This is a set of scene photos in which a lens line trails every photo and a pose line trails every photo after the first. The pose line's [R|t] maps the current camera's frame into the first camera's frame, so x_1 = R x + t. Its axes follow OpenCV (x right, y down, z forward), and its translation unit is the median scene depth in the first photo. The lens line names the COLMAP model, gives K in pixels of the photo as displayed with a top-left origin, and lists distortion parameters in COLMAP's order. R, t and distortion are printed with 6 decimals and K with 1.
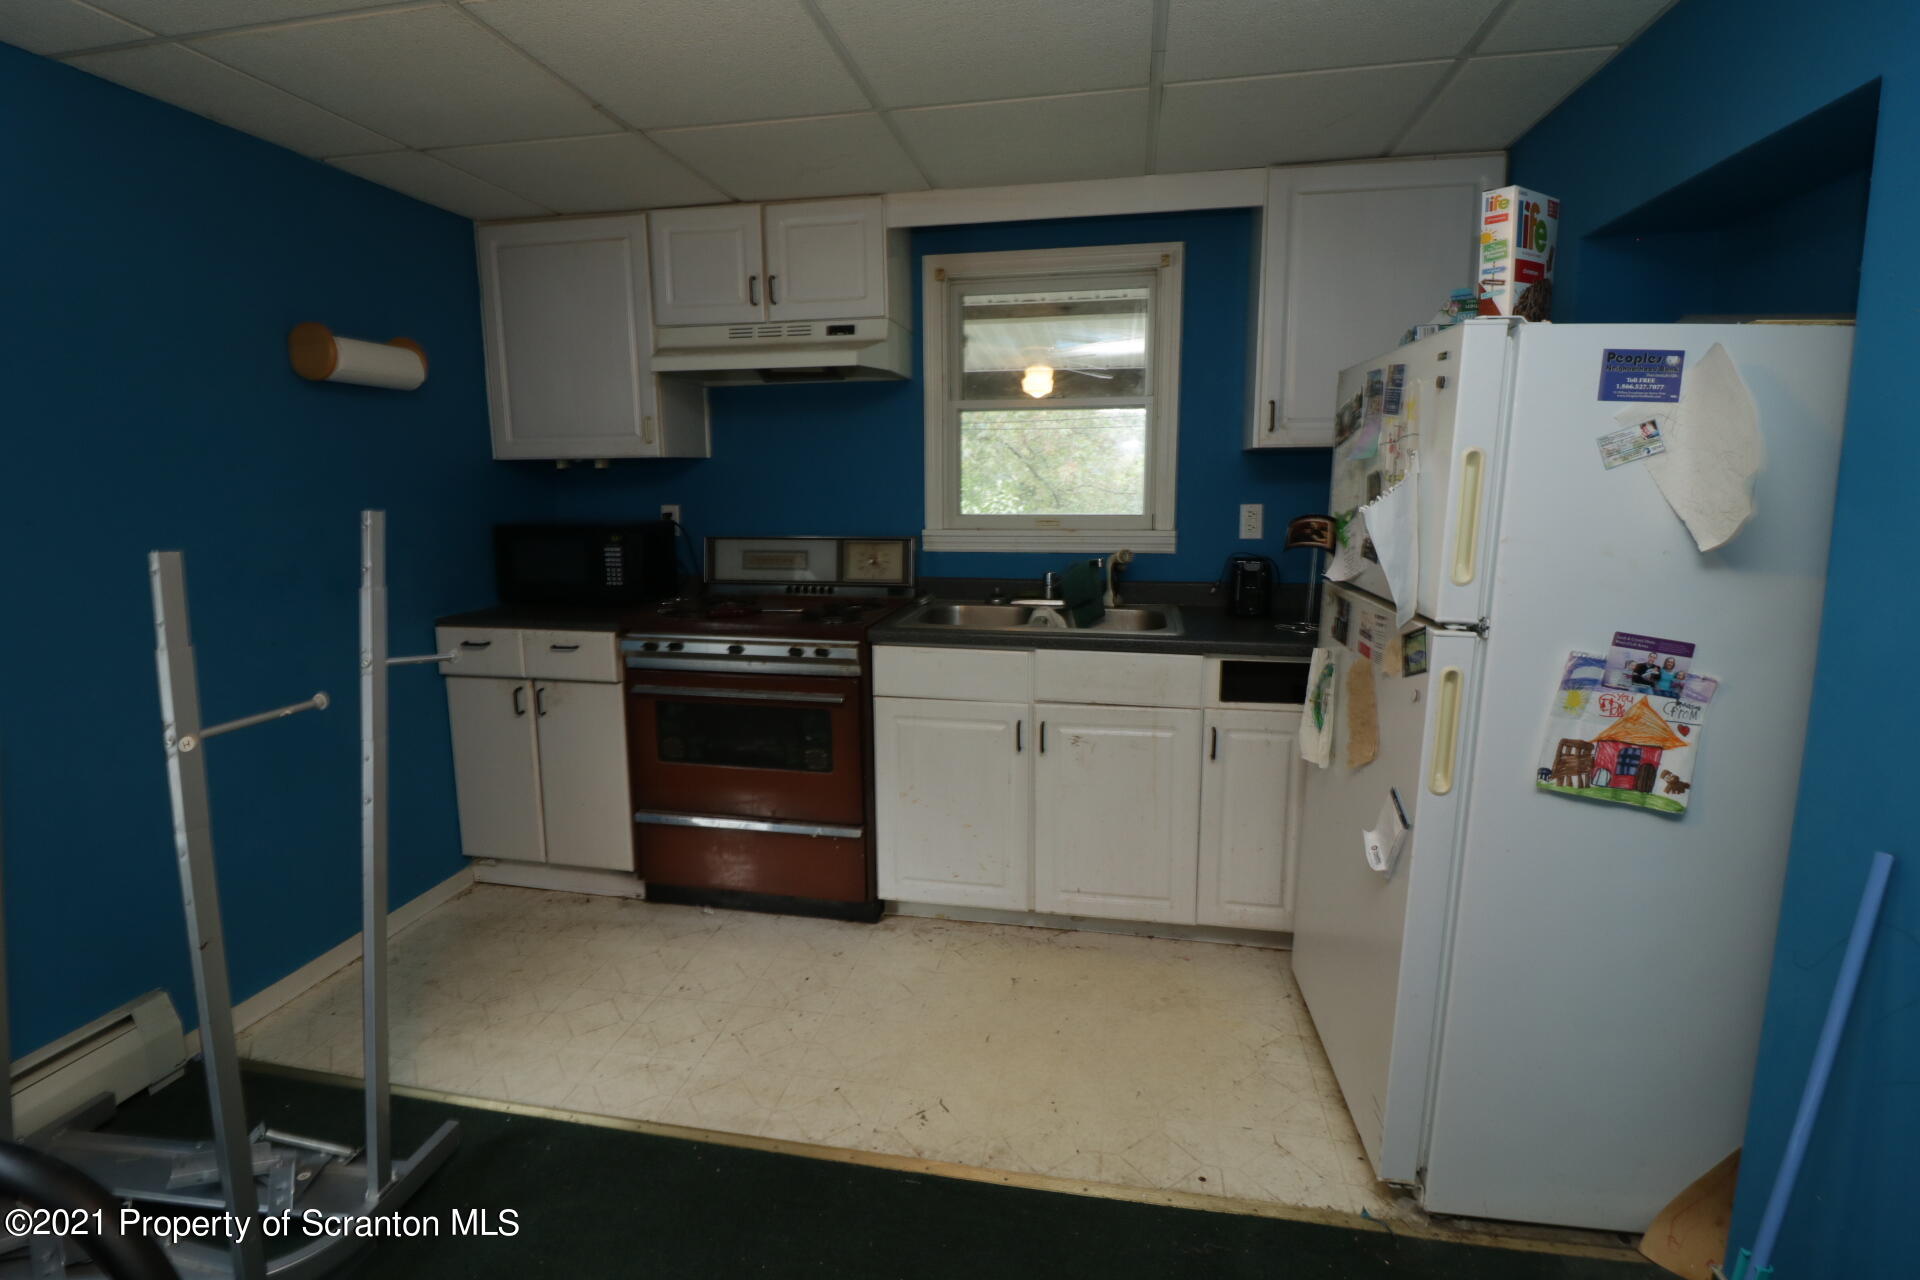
lens RADIAL K [[880.2, 0, 963.1], [0, 880.2, 642.3], [0, 0, 1]] dist [-0.010441, -0.000197]
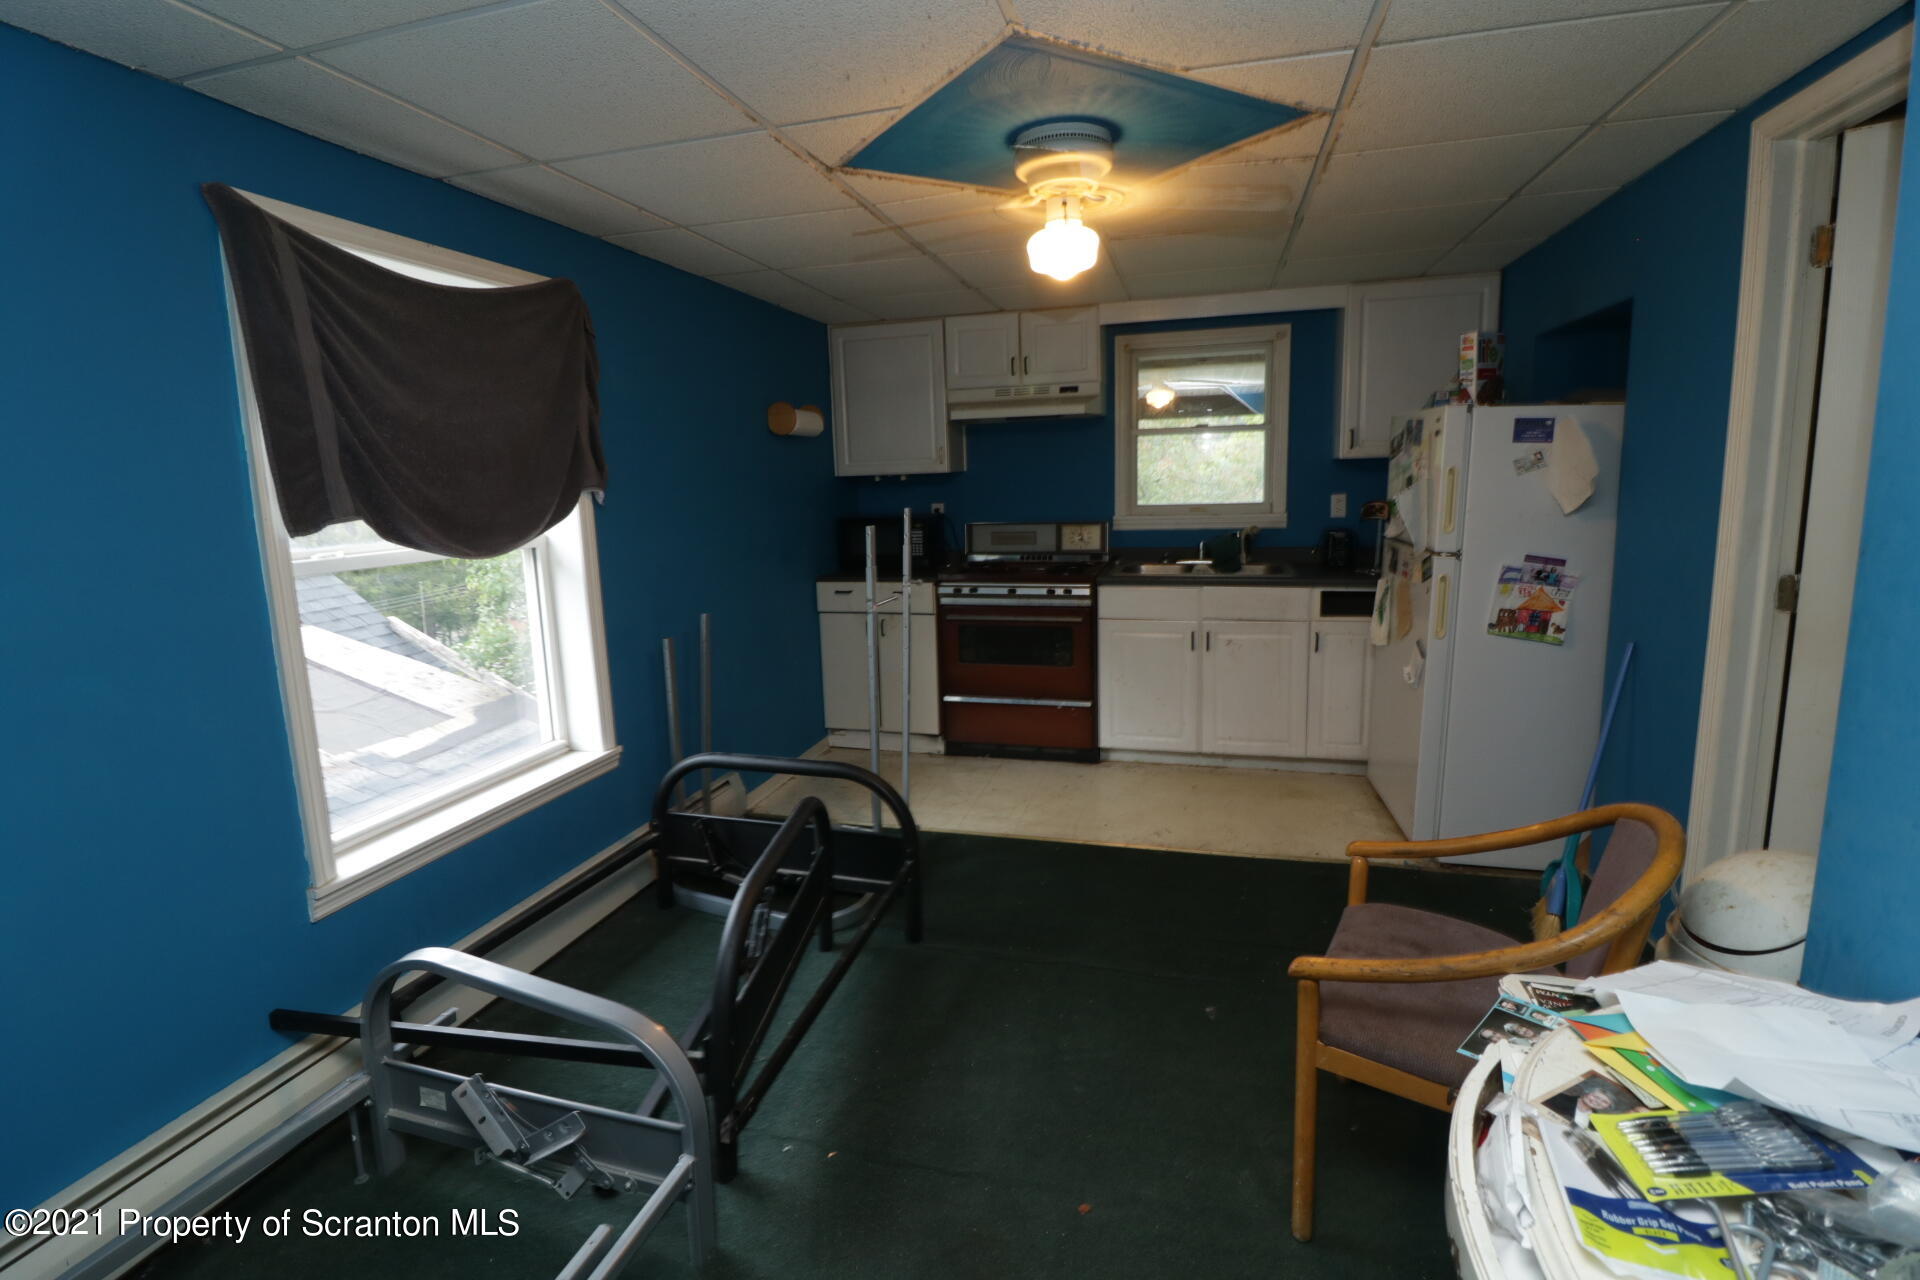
lens RADIAL K [[880.2, 0, 958.6], [0, 880.2, 636.4], [0, 0, 1]] dist [-0.010441, -0.000197]
pose [[0.995970, -0.009930, -0.089131, -0.221307], [0.010063, 0.999949, 0.001047, 0.092596], [0.089116, -0.001940, 0.996019, -0.652340]]
